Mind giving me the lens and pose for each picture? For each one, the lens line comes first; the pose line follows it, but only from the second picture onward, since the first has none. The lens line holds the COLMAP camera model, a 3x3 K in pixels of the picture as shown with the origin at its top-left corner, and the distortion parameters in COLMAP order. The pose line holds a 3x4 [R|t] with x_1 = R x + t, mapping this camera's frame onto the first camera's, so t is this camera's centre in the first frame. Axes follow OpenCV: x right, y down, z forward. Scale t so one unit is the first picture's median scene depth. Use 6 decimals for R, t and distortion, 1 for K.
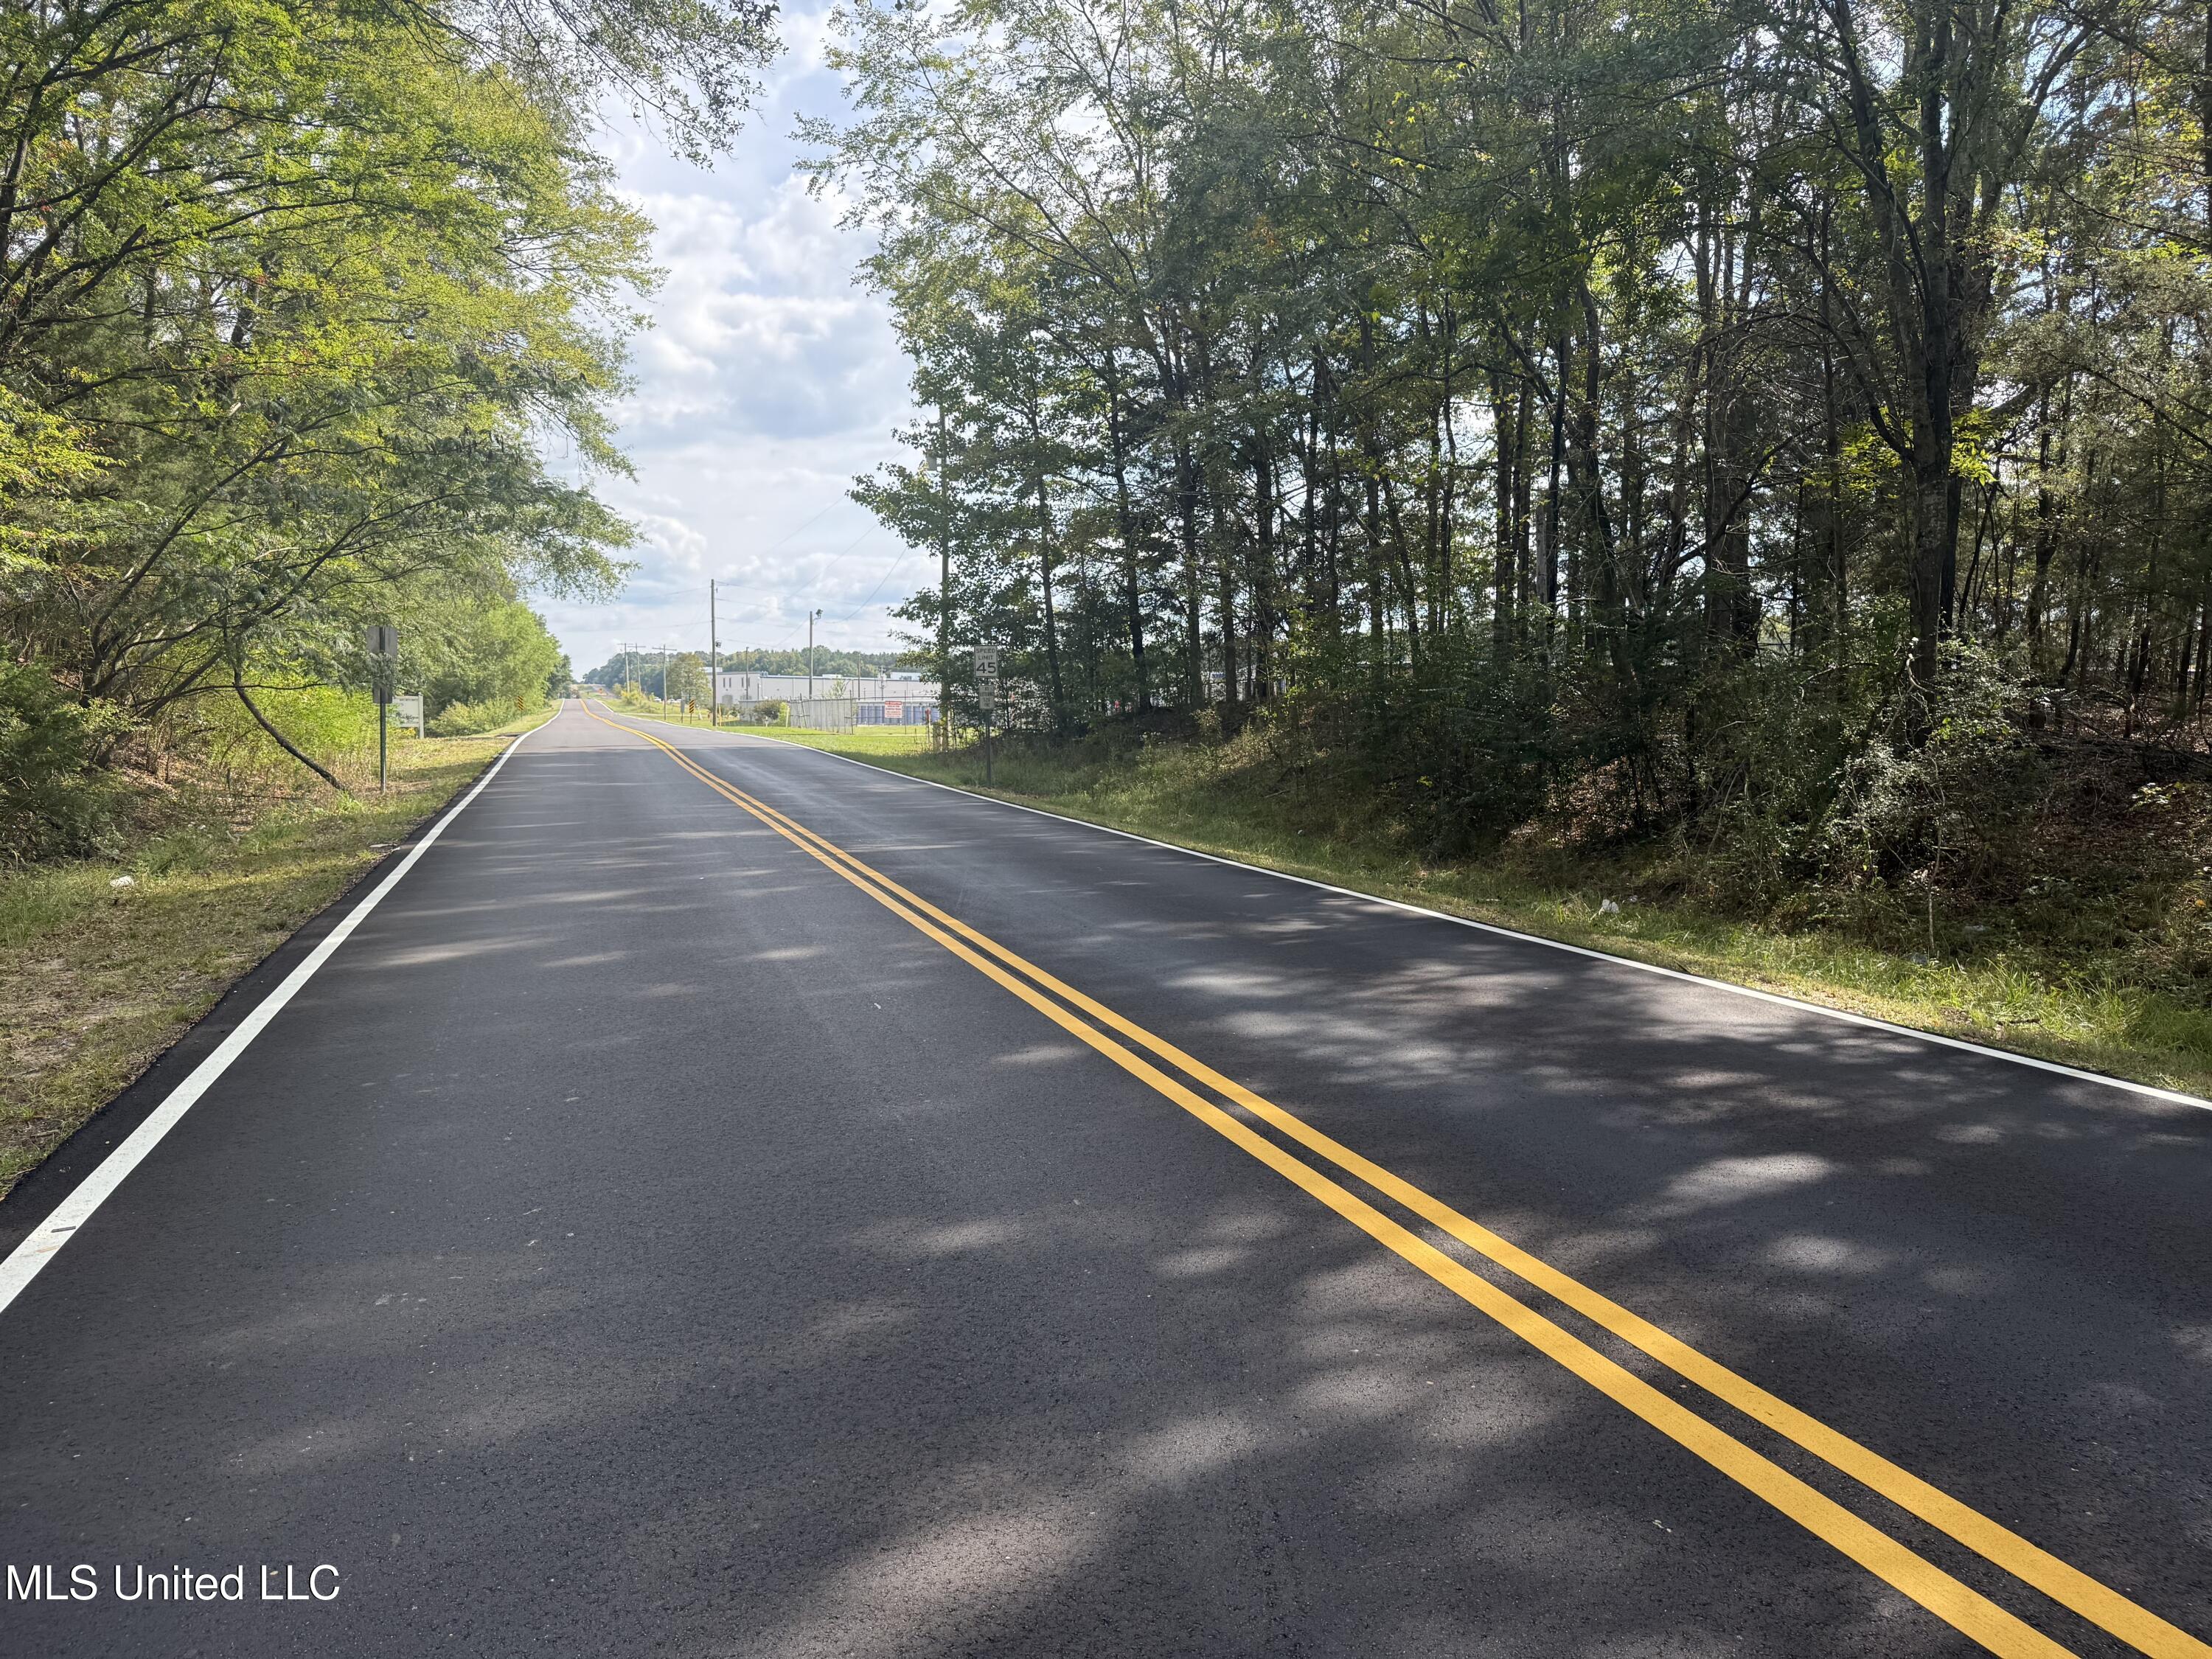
lens RADIAL K [[1531.5, 0, 1104.6], [0, 1531.5, 837.7], [0, 0, 1]] dist [0.074170, -0.077722]
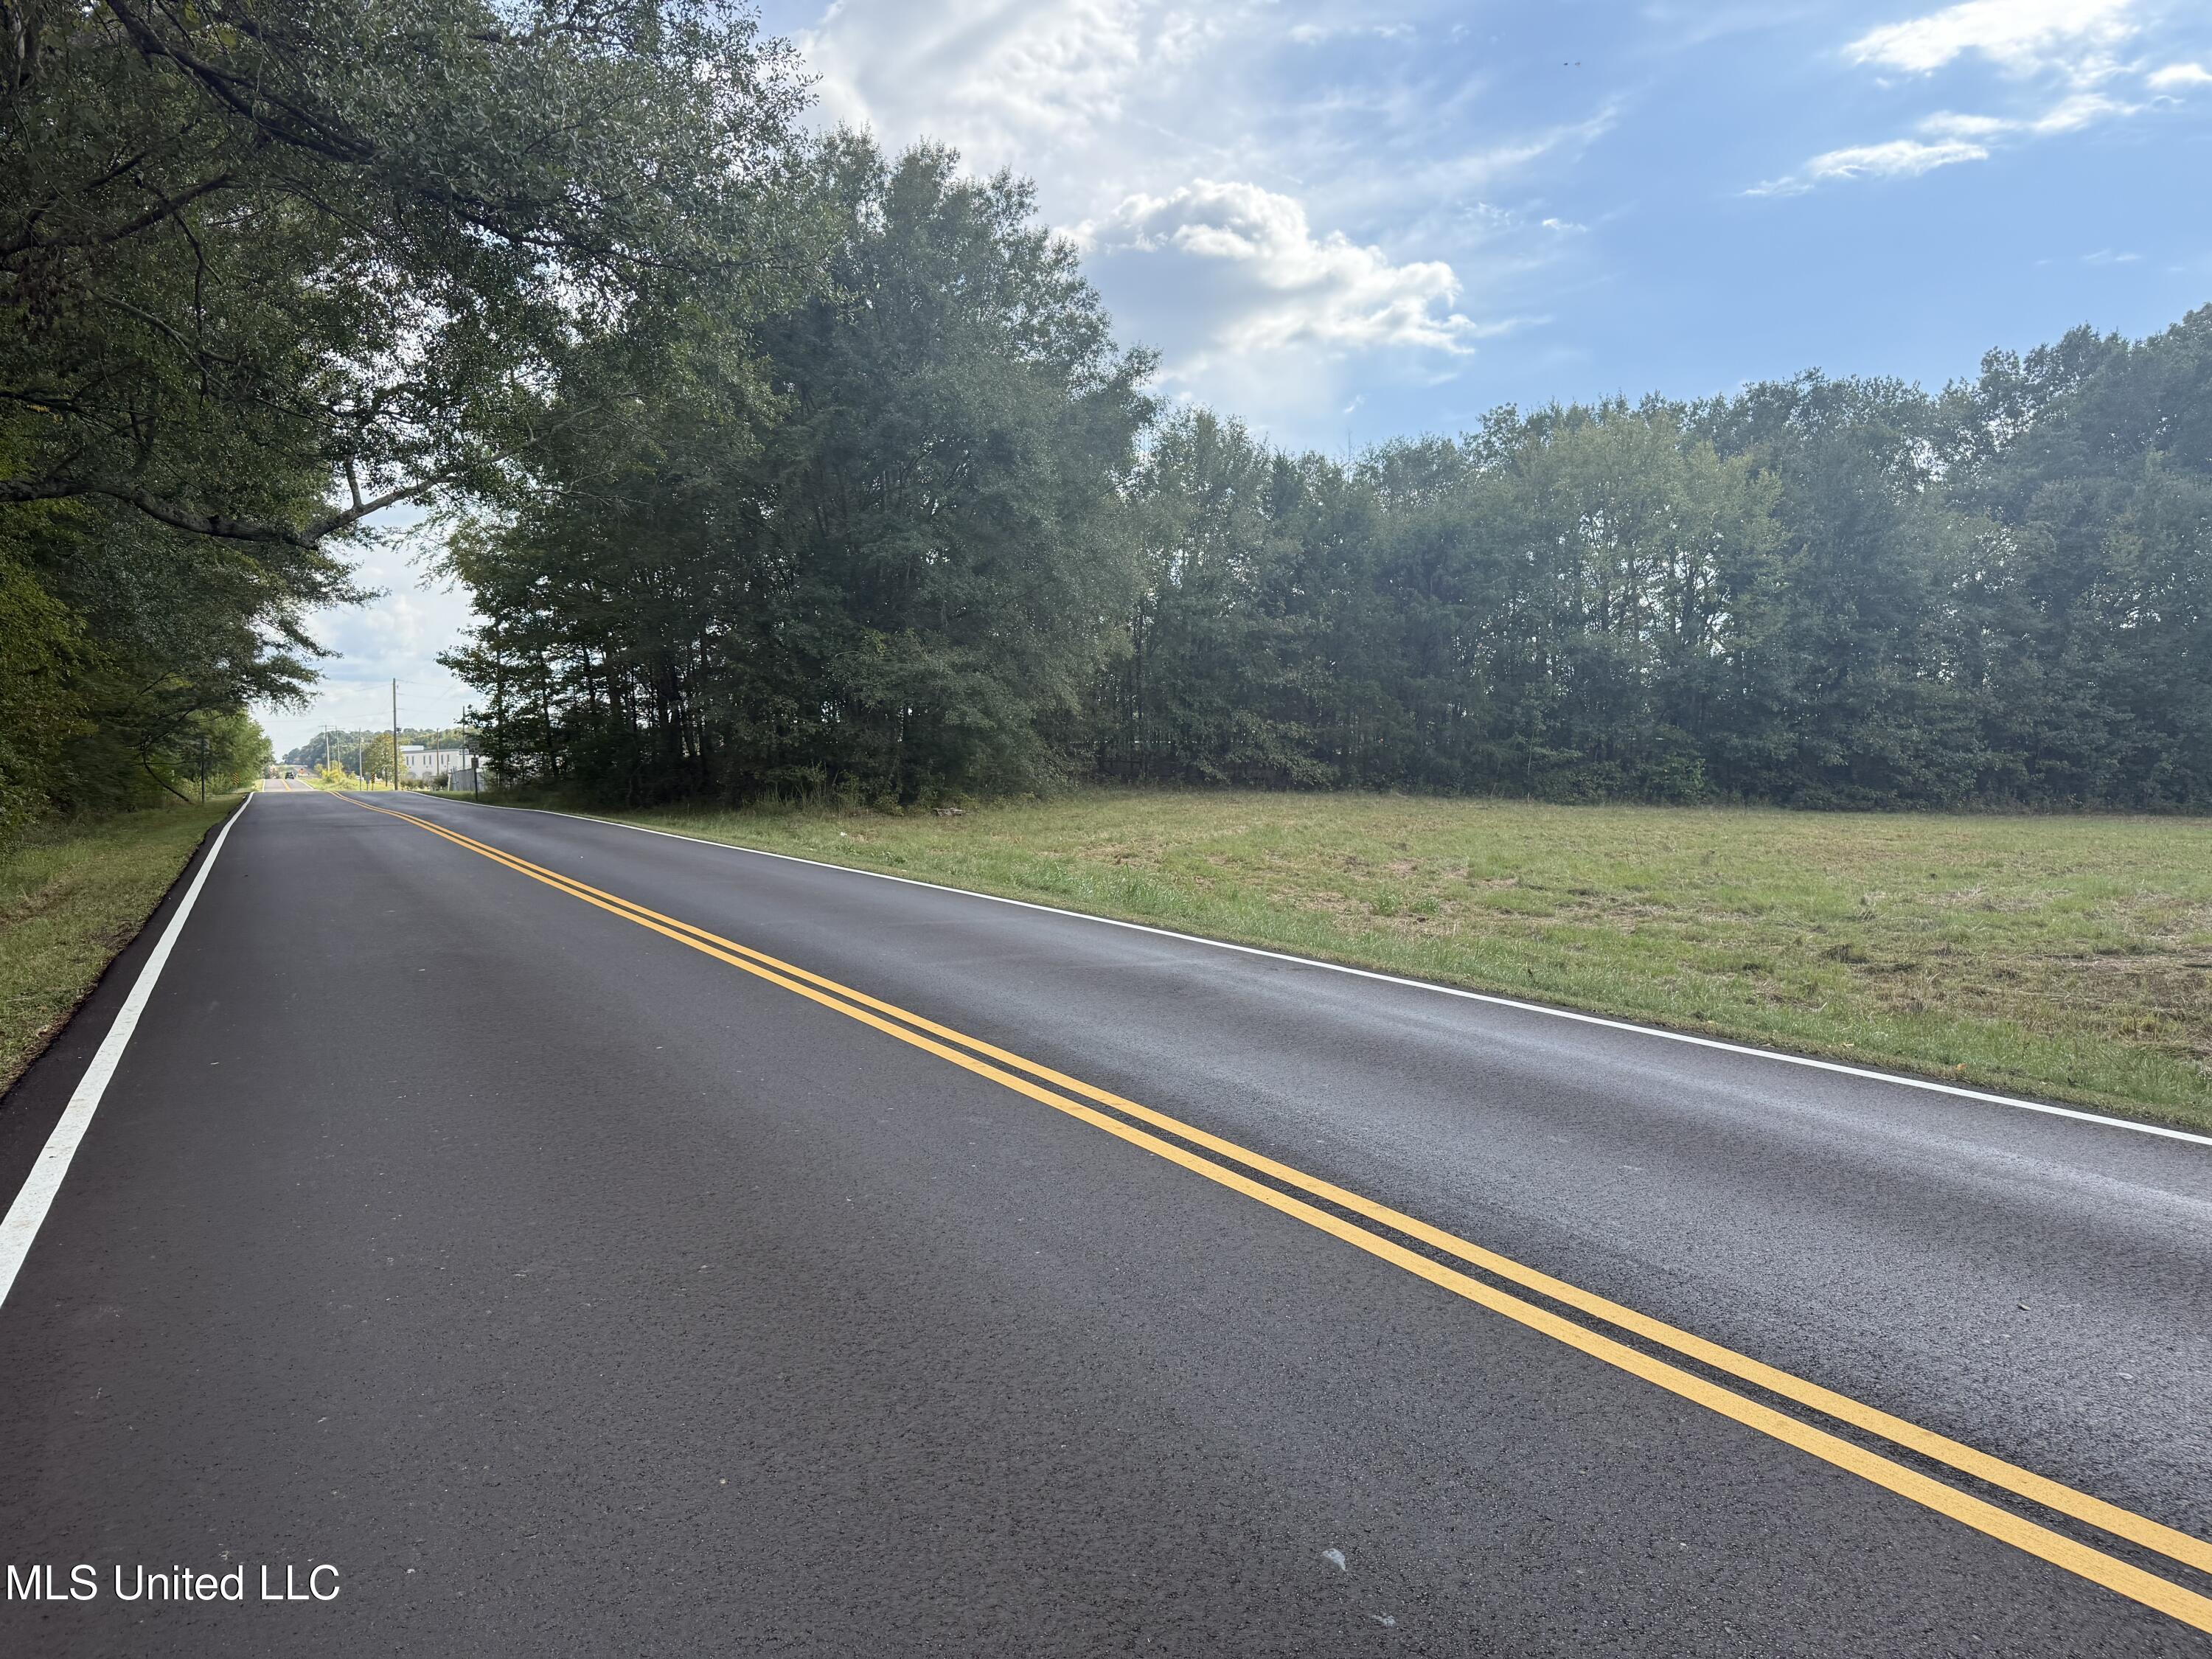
lens RADIAL K [[1531.5, 0, 1089.6], [0, 1531.5, 871.0], [0, 0, 1]] dist [0.074170, -0.077722]
pose [[0.988013, -0.026668, 0.152050, 0.331285], [0.030430, 0.999284, -0.022466, 0.106827], [-0.151342, 0.026824, 0.988117, -1.007559]]
